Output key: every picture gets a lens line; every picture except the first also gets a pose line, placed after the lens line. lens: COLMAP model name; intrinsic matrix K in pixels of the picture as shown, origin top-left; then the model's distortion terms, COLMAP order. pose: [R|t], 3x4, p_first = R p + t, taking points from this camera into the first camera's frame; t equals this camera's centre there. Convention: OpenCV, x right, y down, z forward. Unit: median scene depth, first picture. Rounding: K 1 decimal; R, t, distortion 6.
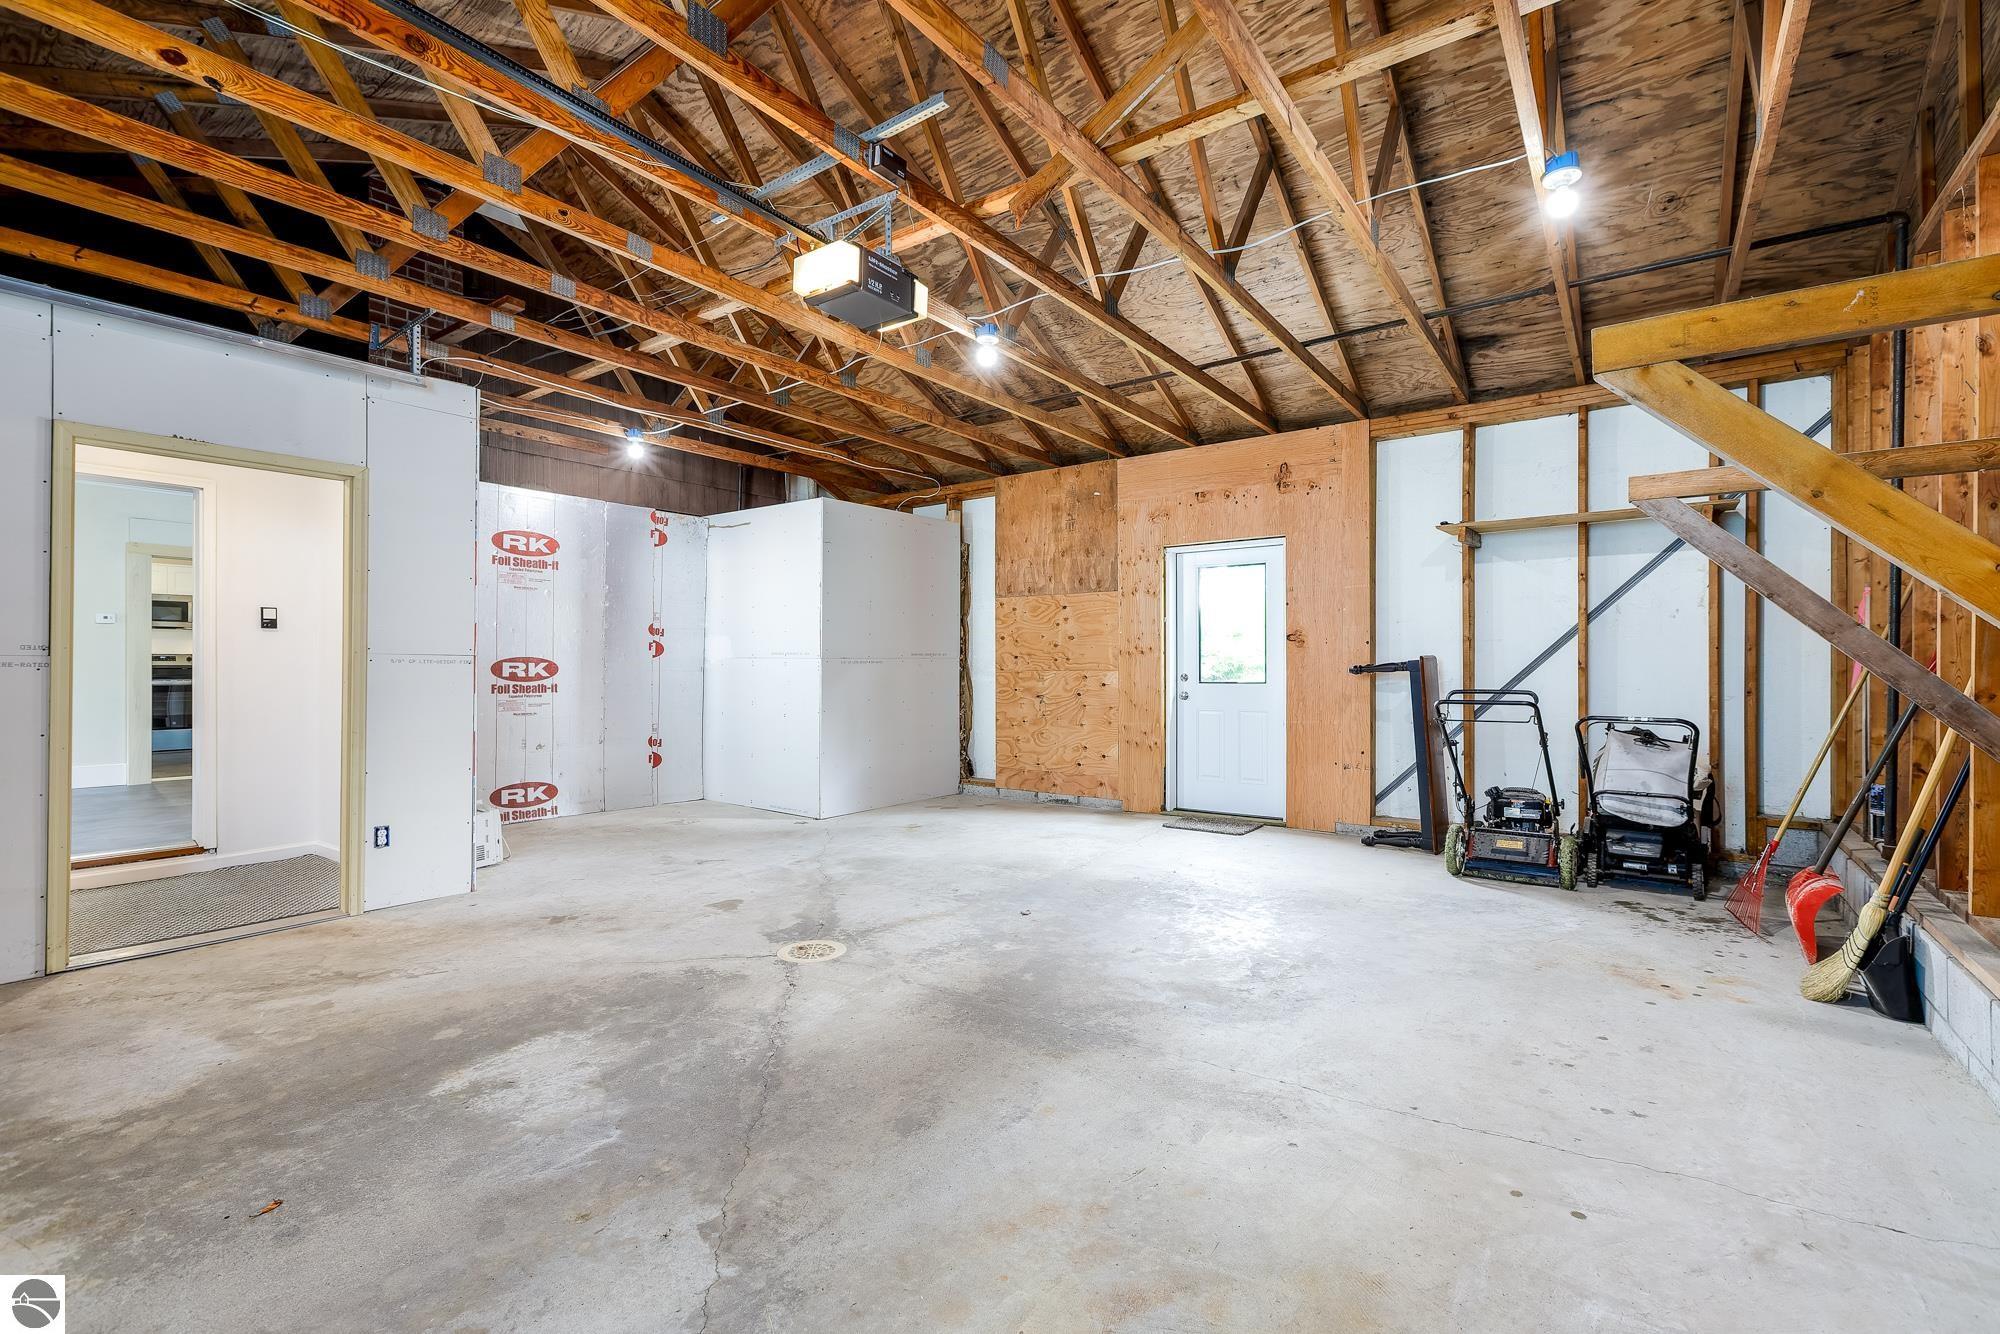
lens RADIAL K [[891.5, 0, 1000.0], [0, 891.5, 667.0], [0, 0, 1]] dist [-0.009971, 0.000242]
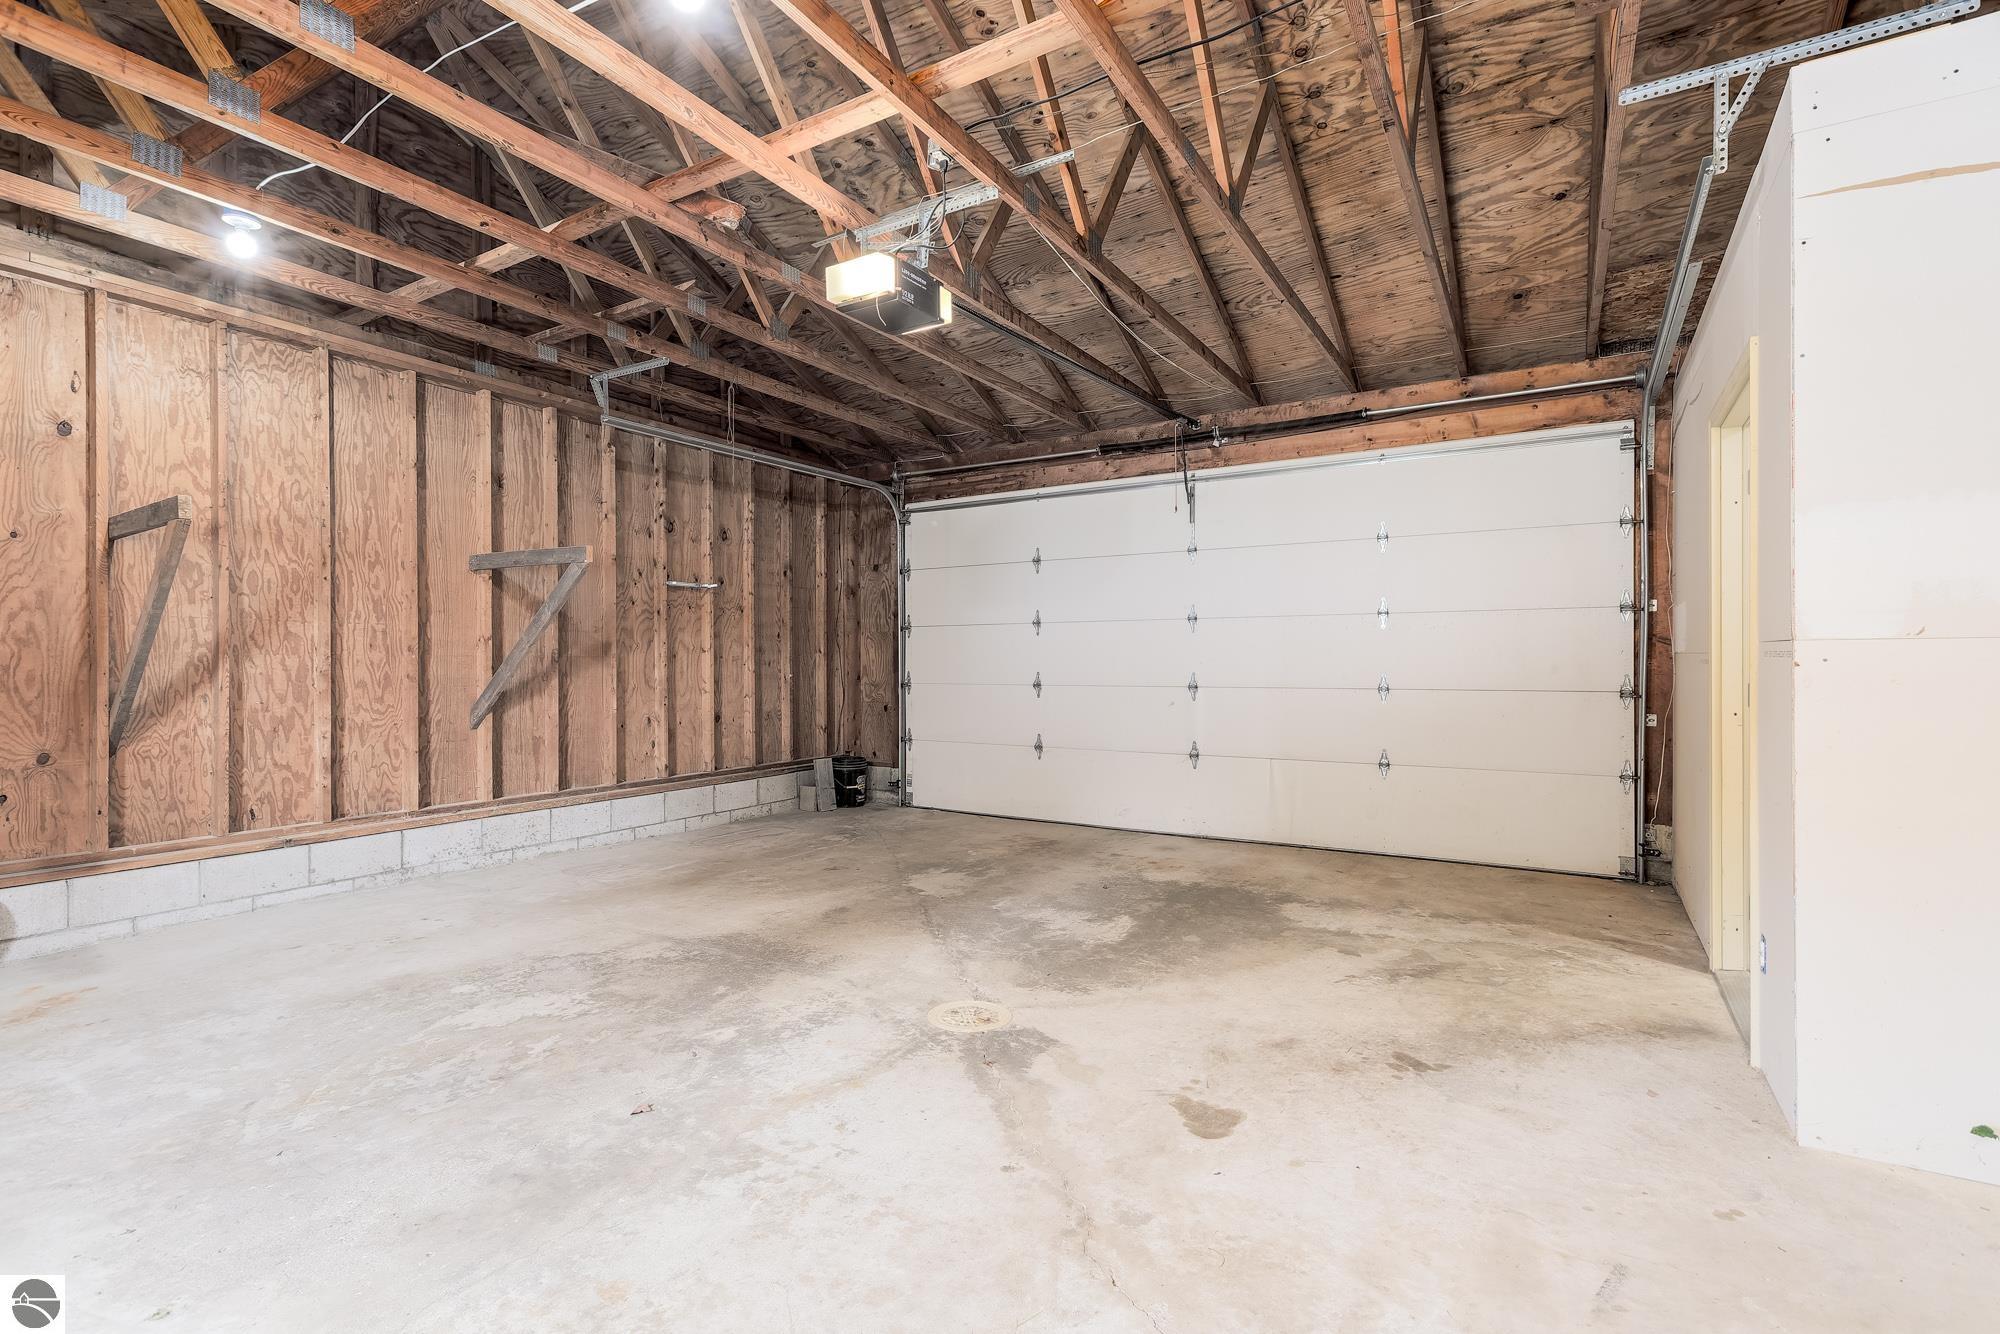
lens RADIAL K [[891.5, 0, 1000.0], [0, 891.5, 667.0], [0, 0, 1]] dist [-0.009971, 0.000242]
pose [[-0.995655, 0.001452, -0.093105, -0.189357], [0.001172, 0.999995, 0.003061, -0.001552], [0.093109, 0.002939, -0.995652, 2.095763]]
